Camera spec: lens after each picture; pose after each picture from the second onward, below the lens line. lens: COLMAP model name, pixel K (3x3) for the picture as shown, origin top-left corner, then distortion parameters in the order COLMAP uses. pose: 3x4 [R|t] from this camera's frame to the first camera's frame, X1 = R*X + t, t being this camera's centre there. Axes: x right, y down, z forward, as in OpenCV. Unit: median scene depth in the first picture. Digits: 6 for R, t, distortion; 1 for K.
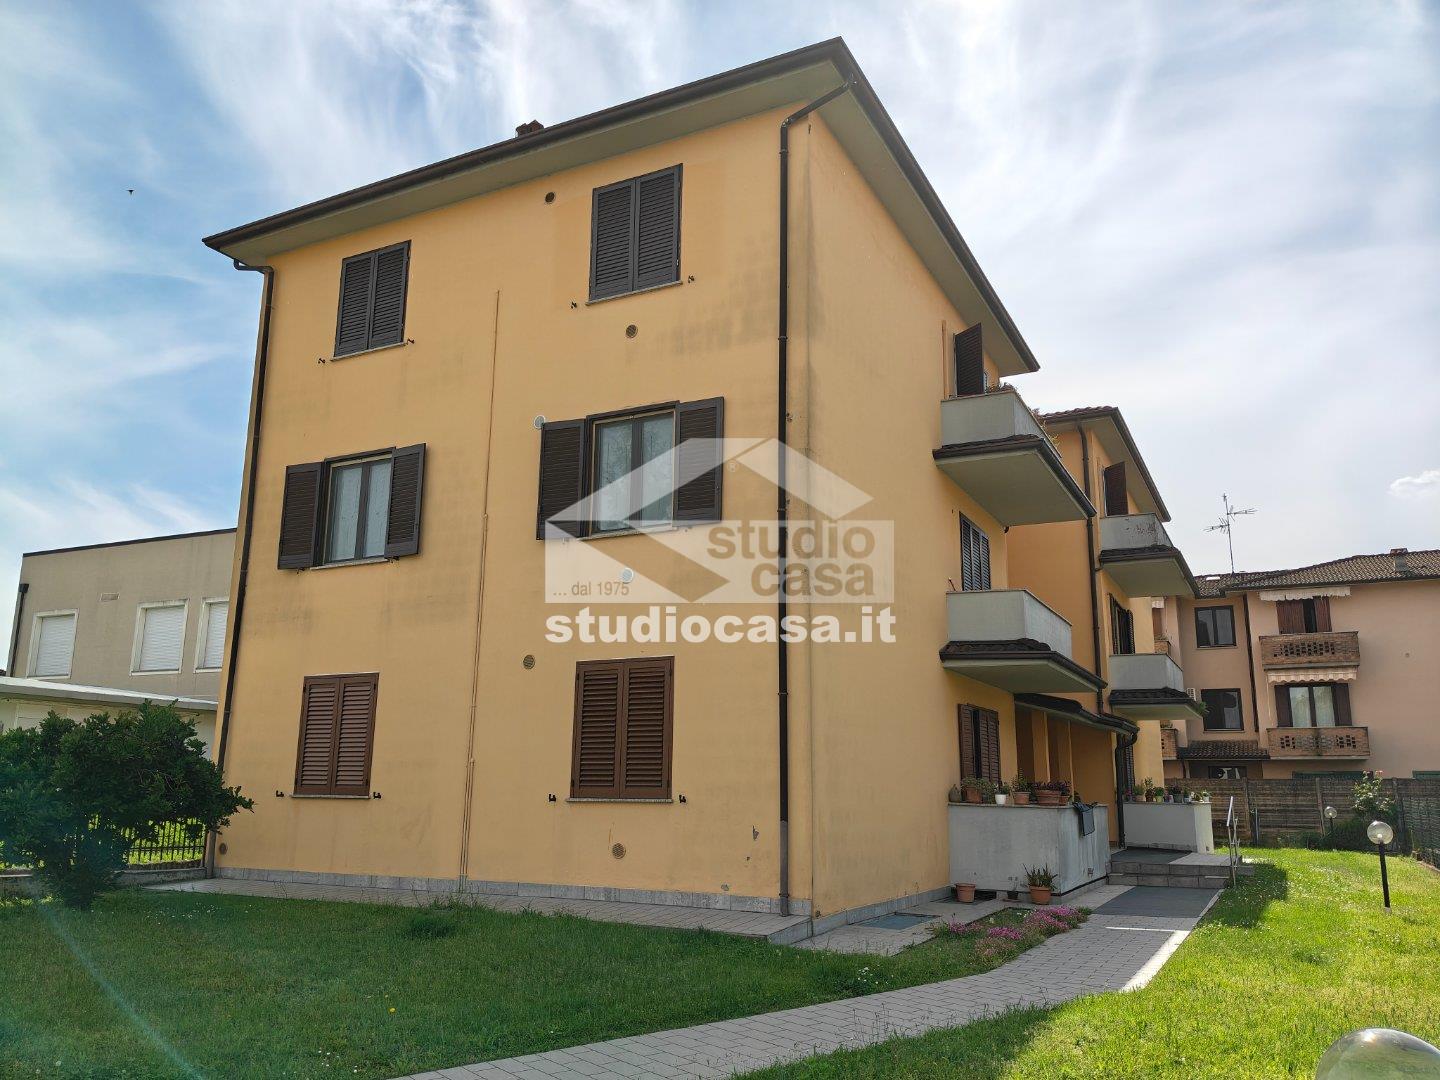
lens RADIAL K [[1101.3, 0, 723.5], [0, 1101.3, 539.7], [0, 0, 1]] dist [0.054772, -0.129325]
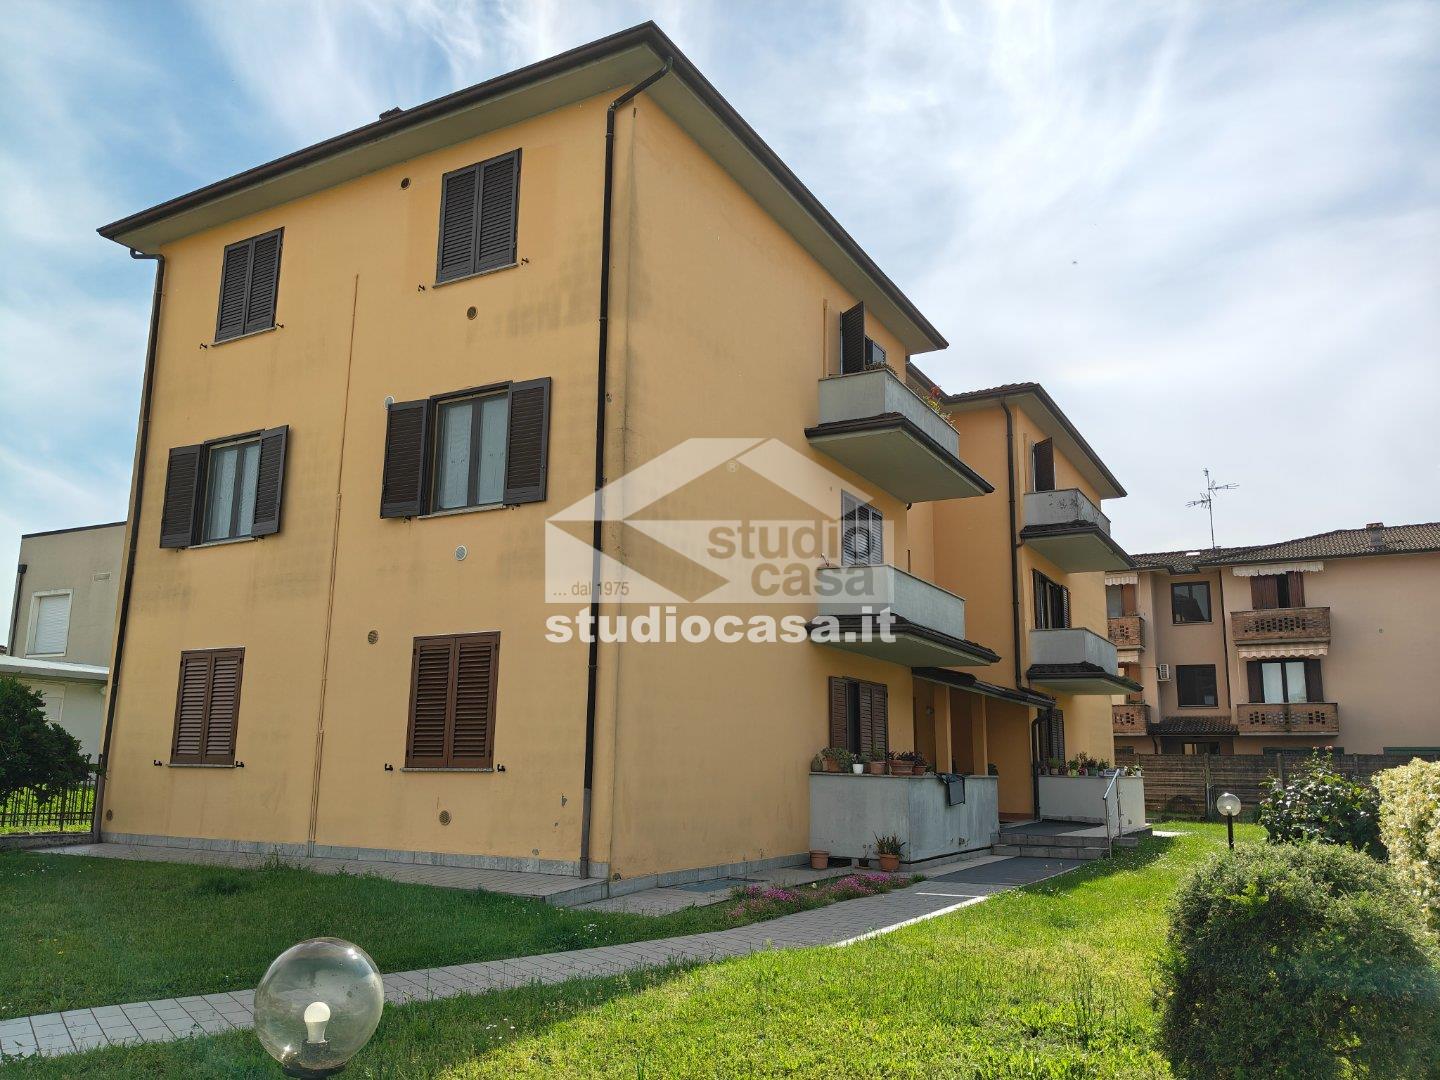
lens RADIAL K [[1132.3, 0, 844.9], [0, 1132.3, 546.9], [0, 0, 1]] dist [0.040906, -0.093658]
pose [[0.999575, -0.004708, -0.028760, 0.267480], [0.005436, 0.999665, 0.025303, 0.001966], [0.028631, -0.025448, 0.999266, -0.042924]]
